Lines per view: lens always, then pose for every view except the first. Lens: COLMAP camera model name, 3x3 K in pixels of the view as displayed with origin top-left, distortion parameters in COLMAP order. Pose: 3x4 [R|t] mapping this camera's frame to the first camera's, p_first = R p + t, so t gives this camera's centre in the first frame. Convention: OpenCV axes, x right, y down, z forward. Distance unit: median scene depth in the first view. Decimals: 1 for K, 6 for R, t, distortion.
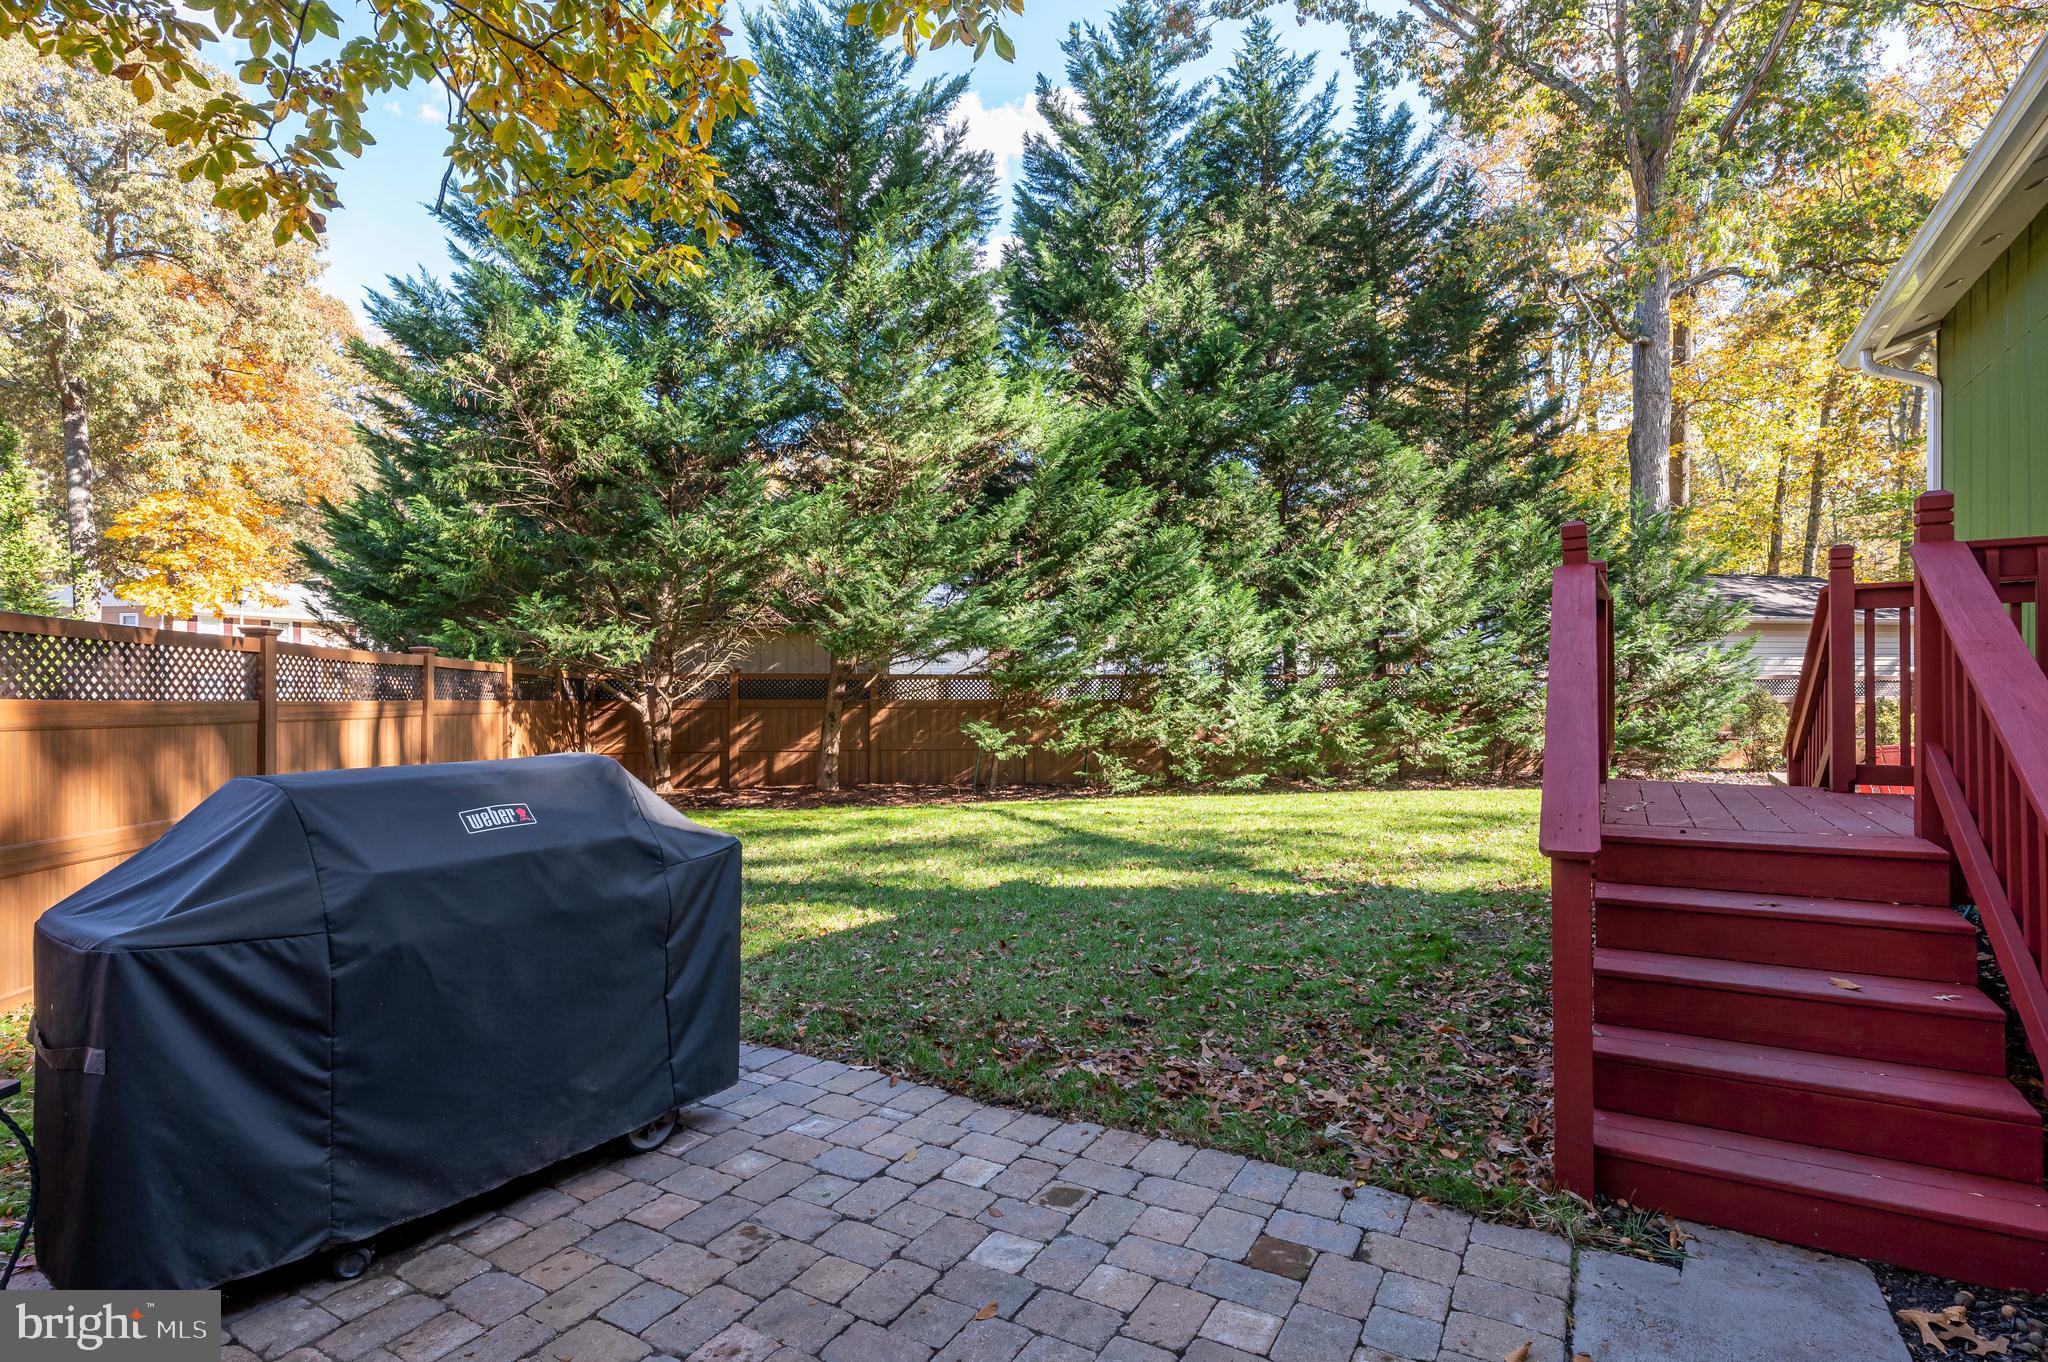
lens RADIAL K [[1014.9, 0, 1024.1], [0, 1014.9, 691.3], [0, 0, 1]] dist [-0.000540, 0.000163]
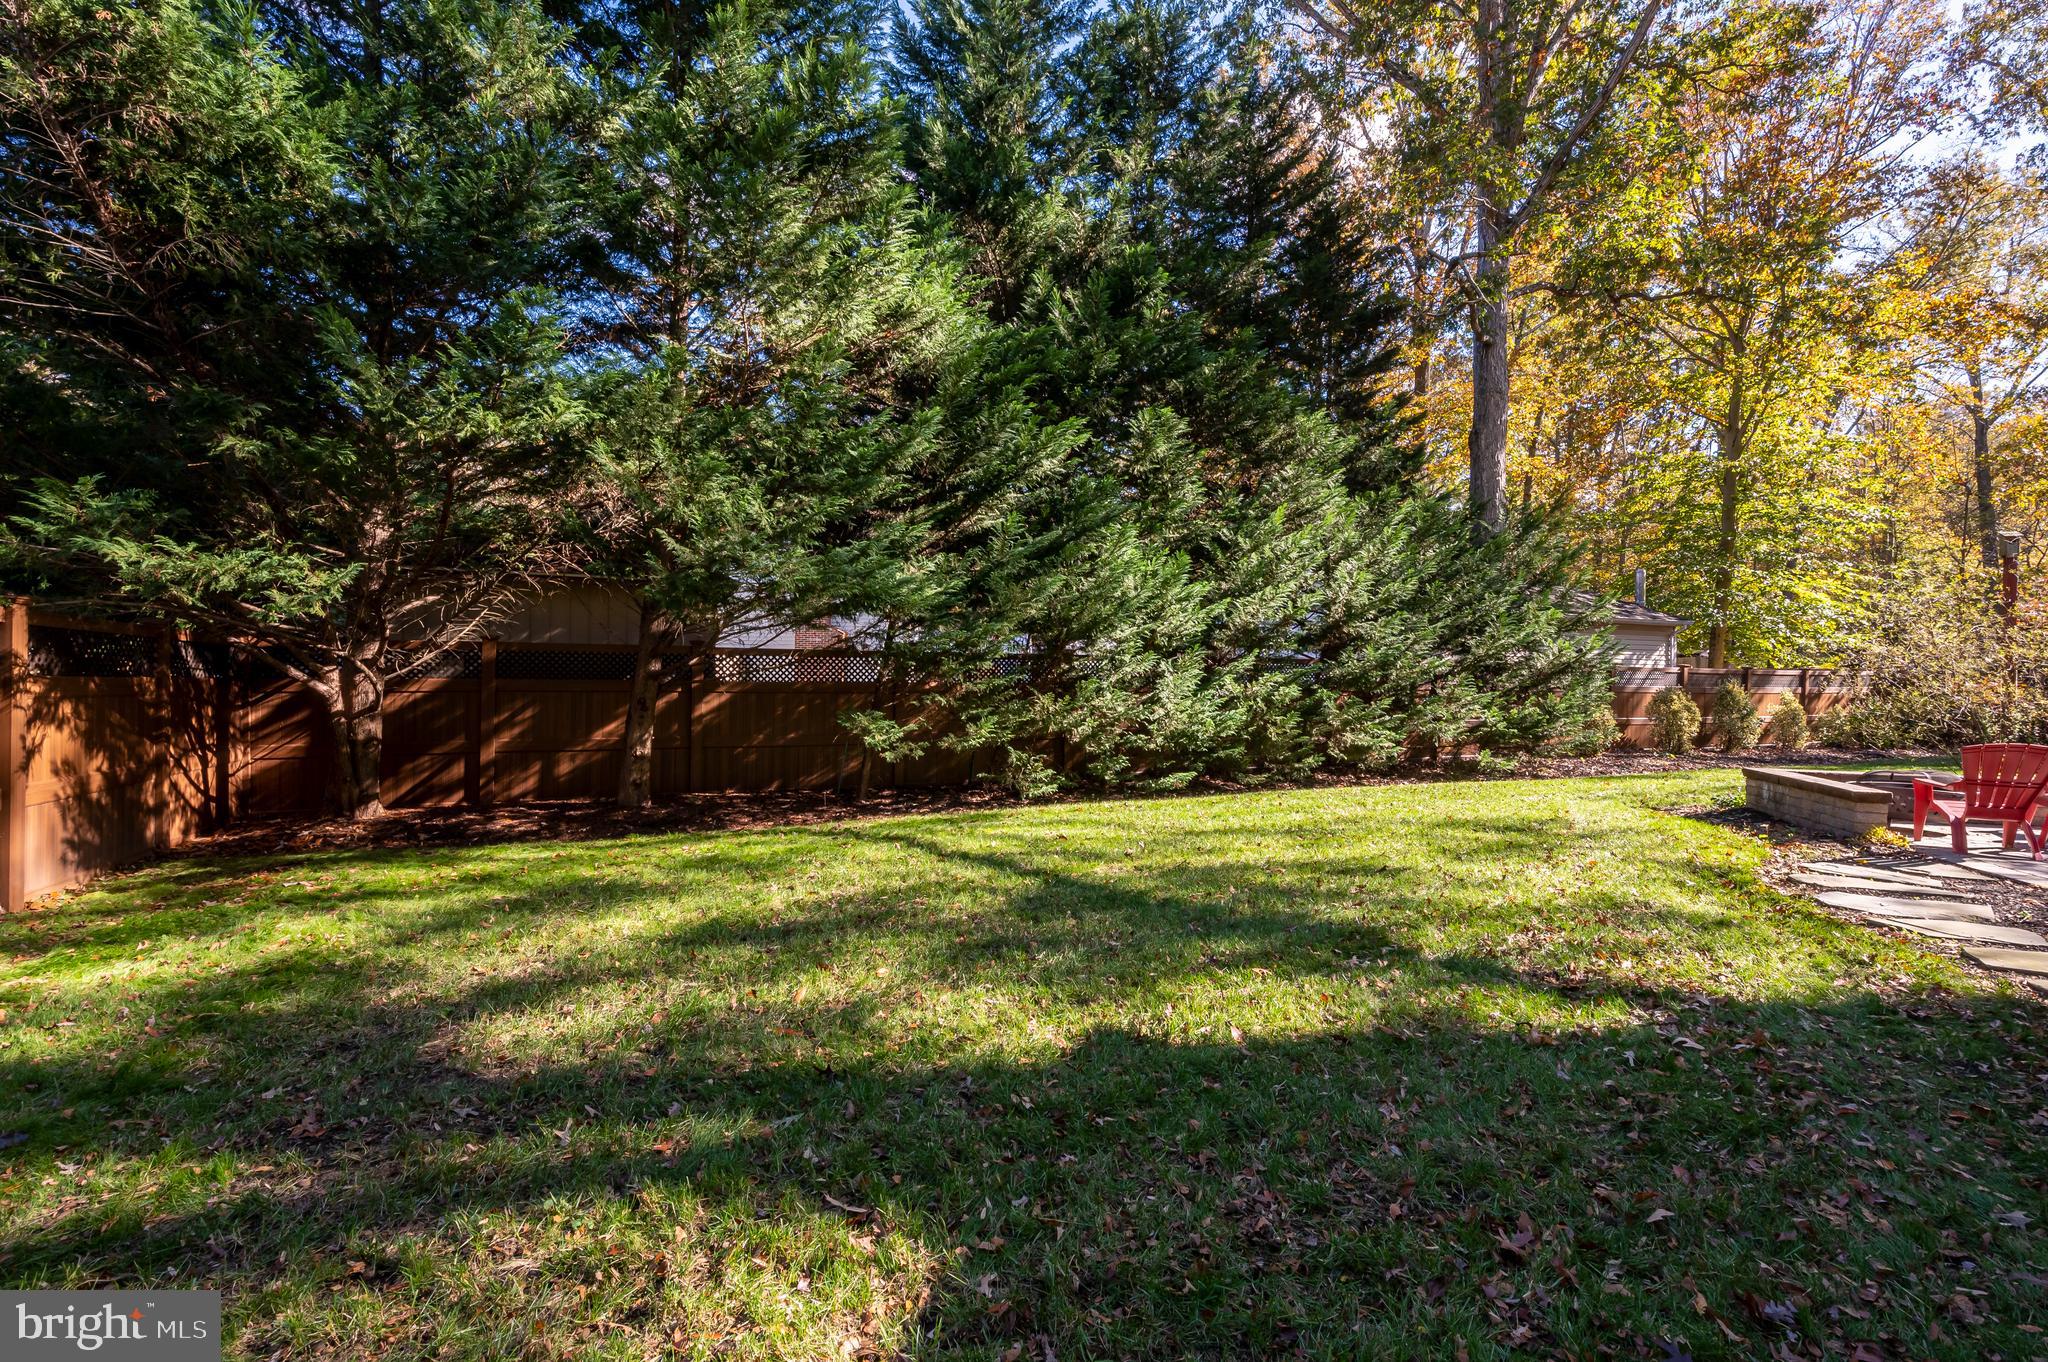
lens RADIAL K [[877.4, 0, 1025.9], [0, 877.4, 667.2], [0, 0, 1]] dist [-0.002321, -0.001132]
pose [[0.960737, 0.013010, 0.277157, -0.104843], [-0.010542, 0.999890, -0.010393, 0.002684], [-0.277262, 0.007063, 0.960769, 0.336943]]
